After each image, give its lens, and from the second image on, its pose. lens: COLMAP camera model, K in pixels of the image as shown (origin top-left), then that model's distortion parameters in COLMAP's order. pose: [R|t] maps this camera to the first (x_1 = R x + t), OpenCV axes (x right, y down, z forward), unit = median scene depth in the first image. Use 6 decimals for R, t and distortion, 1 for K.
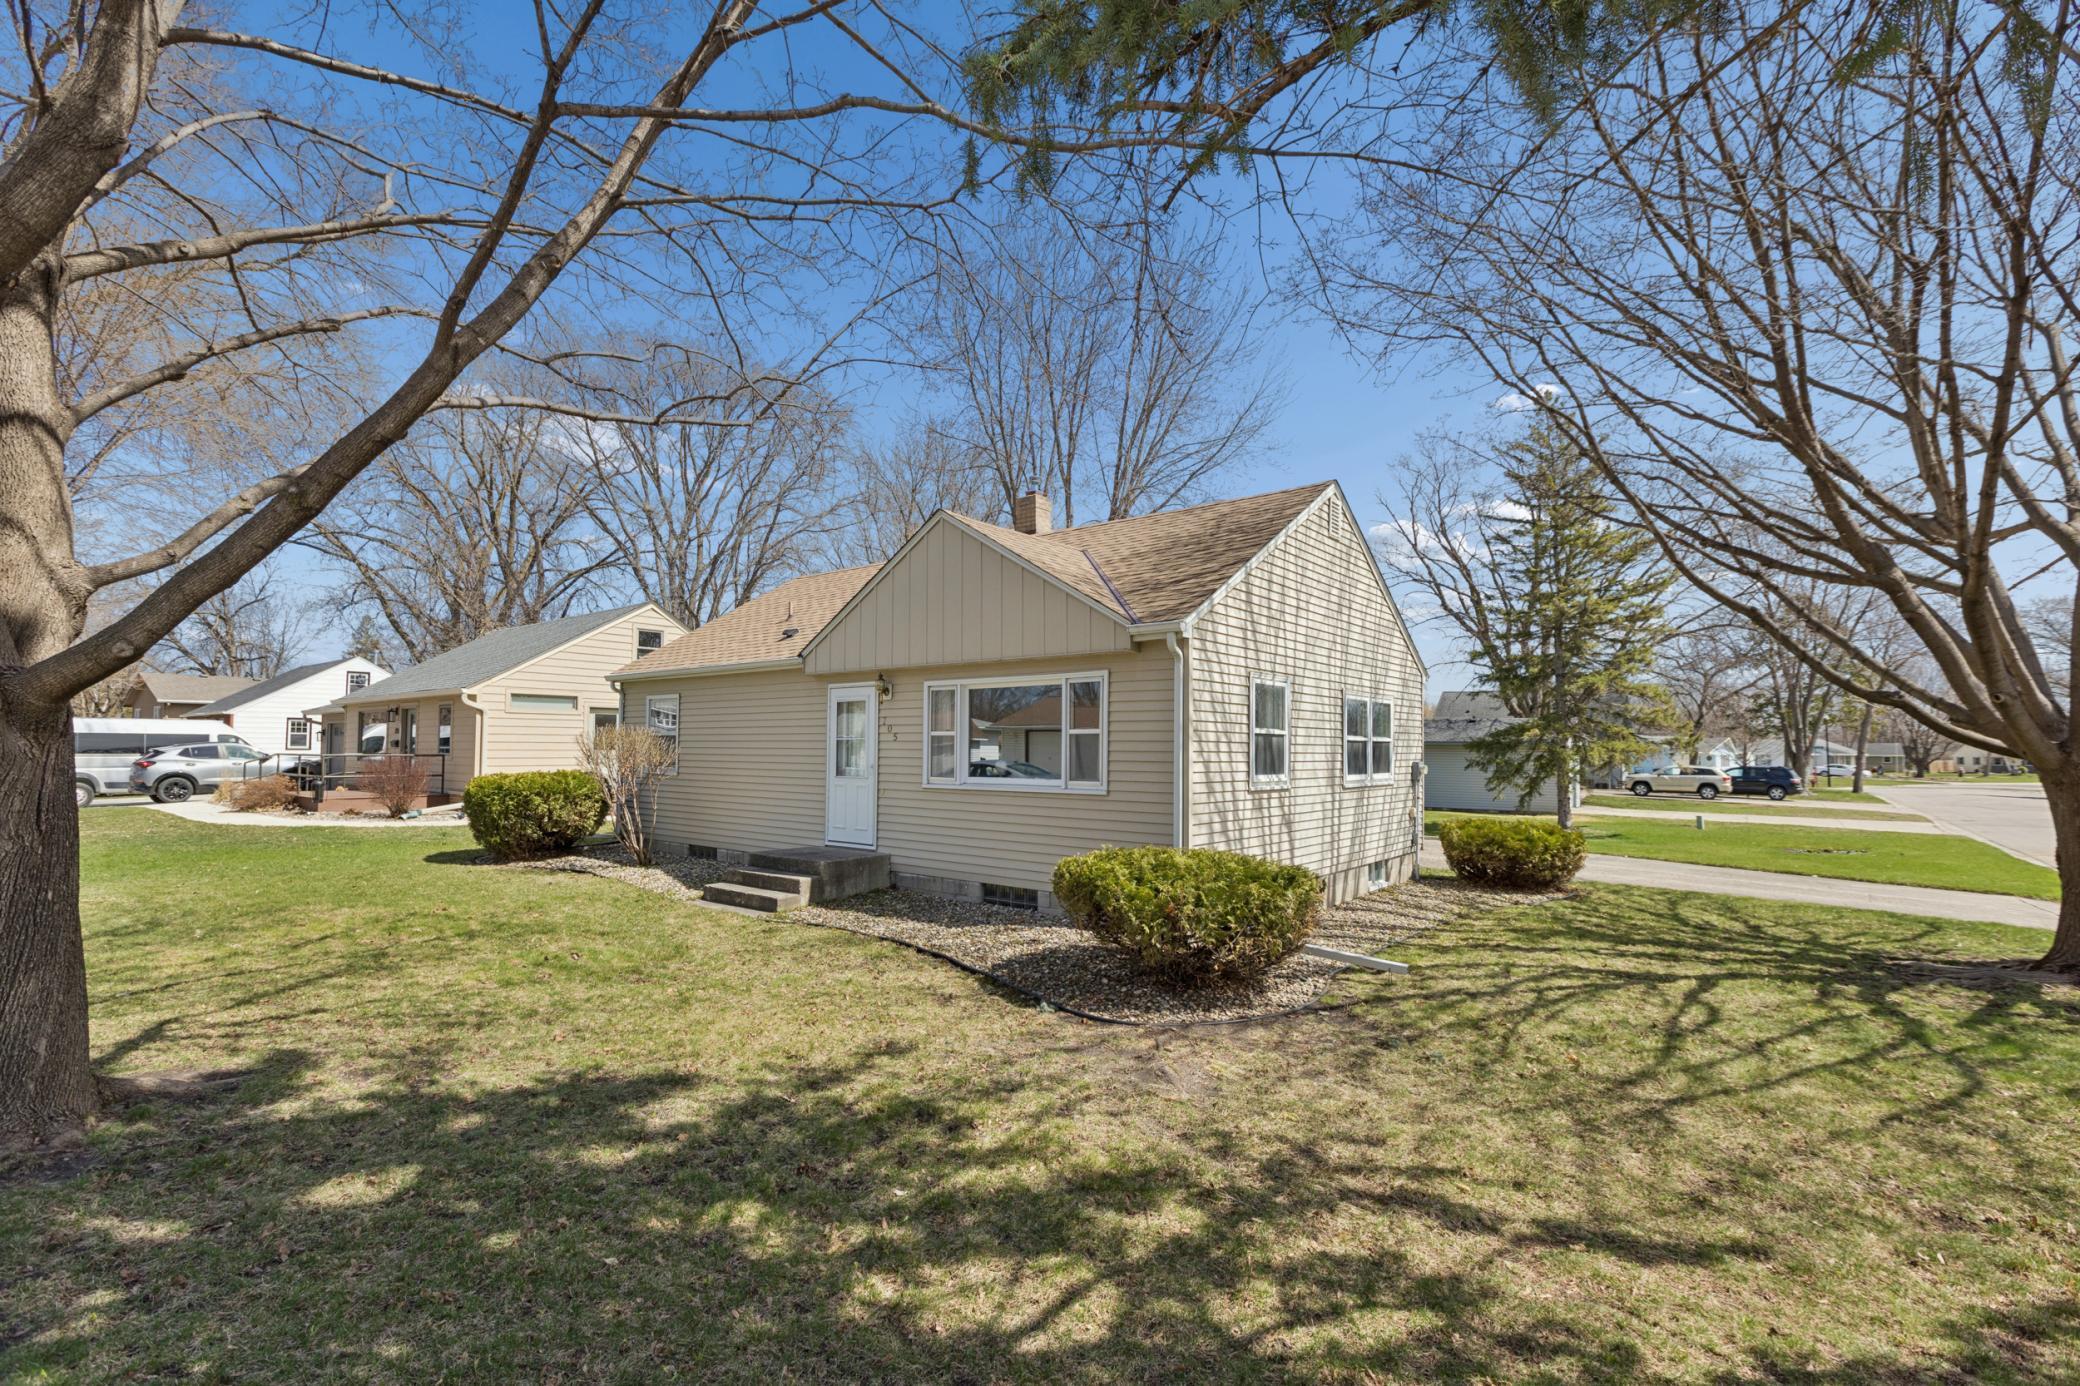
lens RADIAL K [[929.3, 0, 1036.3], [0, 929.3, 708.7], [0, 0, 1]] dist [-0.000219, 0.000003]
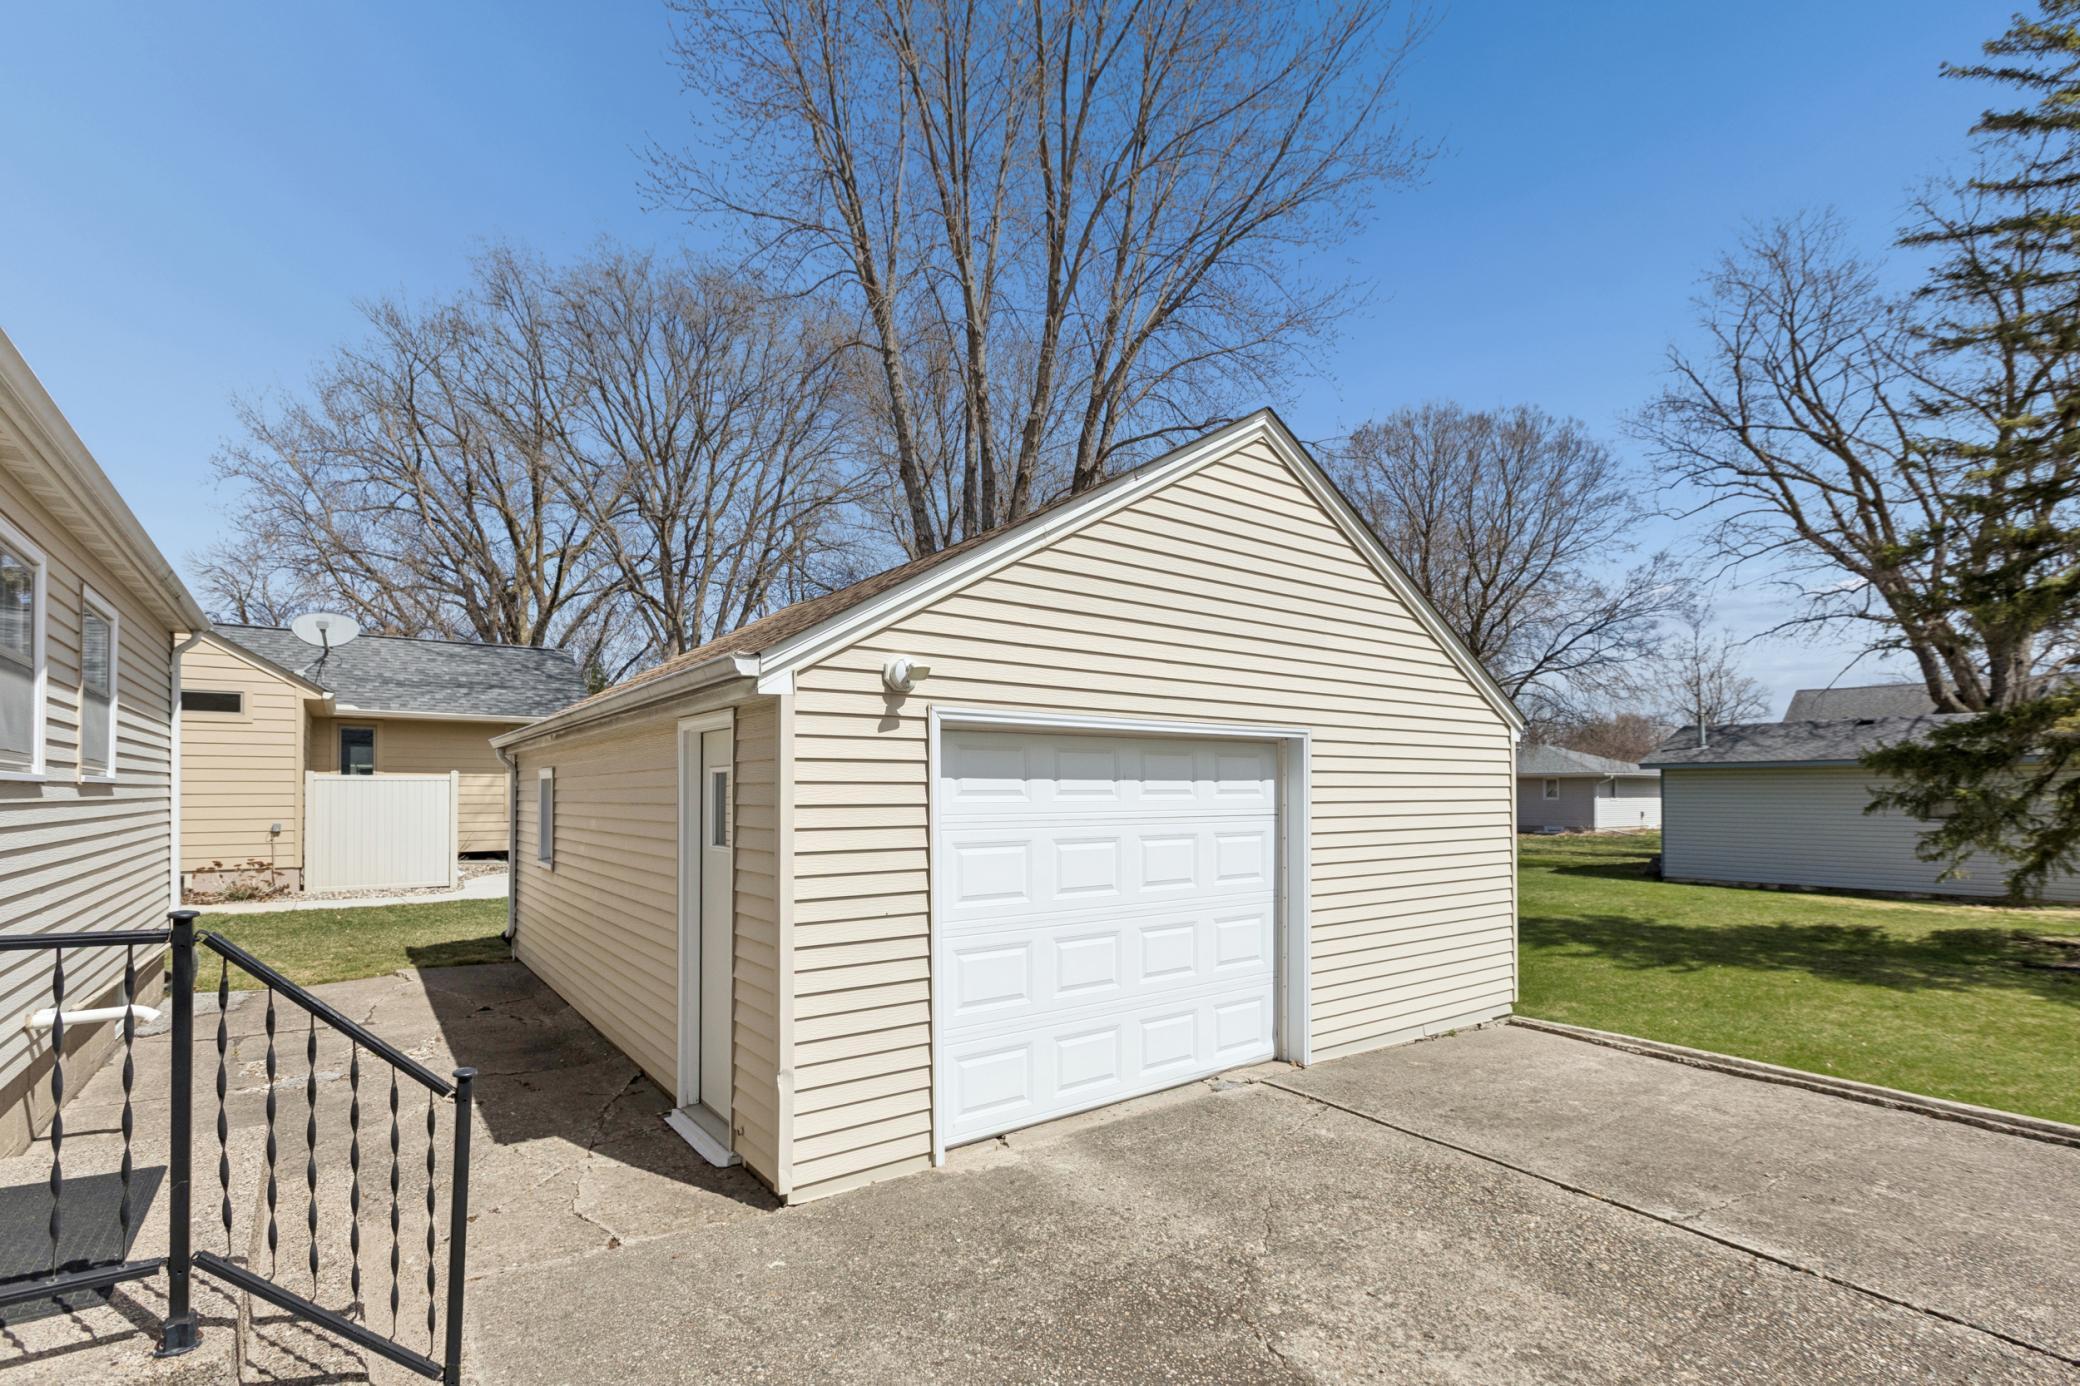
lens RADIAL K [[929.3, 0, 1036.3], [0, 929.3, 708.7], [0, 0, 1]] dist [-0.000219, 0.000003]
pose [[0.955284, -0.054056, -0.290707, 0.196948], [0.036760, 0.997232, -0.064635, 0.026015], [0.293396, 0.051058, 0.954627, 0.420613]]
